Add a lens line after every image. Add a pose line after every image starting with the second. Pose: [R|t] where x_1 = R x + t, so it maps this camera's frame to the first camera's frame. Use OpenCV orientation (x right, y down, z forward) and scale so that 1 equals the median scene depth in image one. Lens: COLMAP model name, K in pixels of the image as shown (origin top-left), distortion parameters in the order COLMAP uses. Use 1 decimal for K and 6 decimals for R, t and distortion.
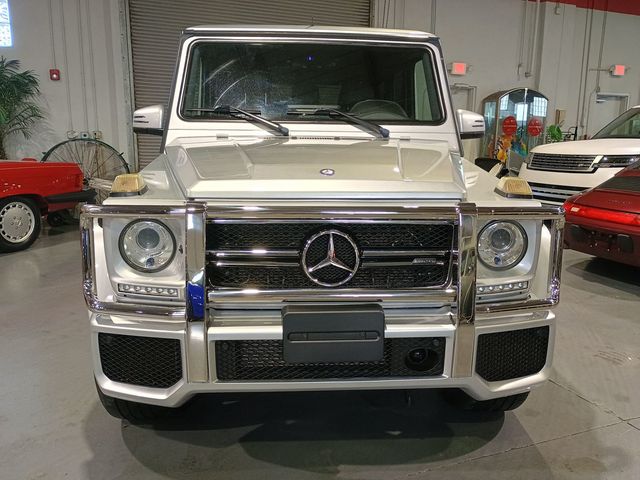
lens RADIAL K [[560.3, 0, 320.5], [0, 560.3, 242.0], [0, 0, 1]] dist [0.054284, -0.066693]
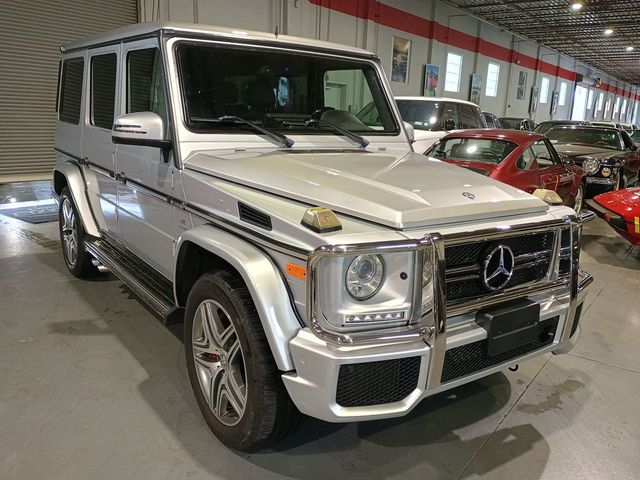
lens RADIAL K [[560.3, 0, 323.2], [0, 560.3, 243.7], [0, 0, 1]] dist [0.054284, -0.066693]
pose [[0.845299, -0.103180, 0.524237, -0.571211], [0.073082, 0.994283, 0.077854, -0.088701], [-0.529272, -0.027497, 0.848006, 0.085965]]
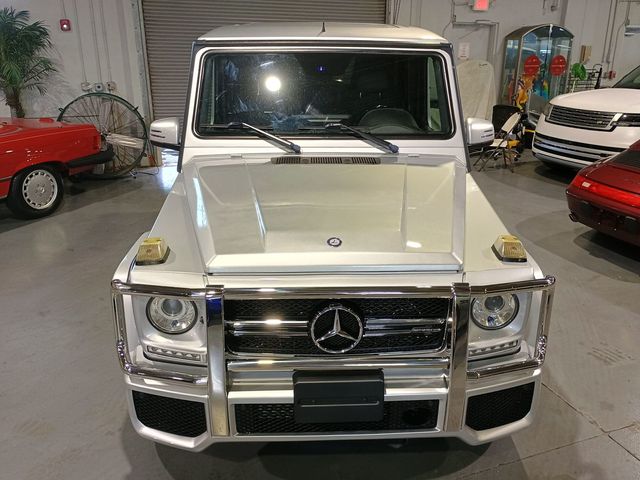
lens RADIAL K [[560.3, 0, 323.1], [0, 560.3, 240.7], [0, 0, 1]] dist [0.054284, -0.066693]
pose [[0.999666, 0.001959, -0.025786, 0.011696], [0.001918, 0.988767, 0.149451, -0.184177], [0.025789, -0.149450, 0.988433, -0.041341]]
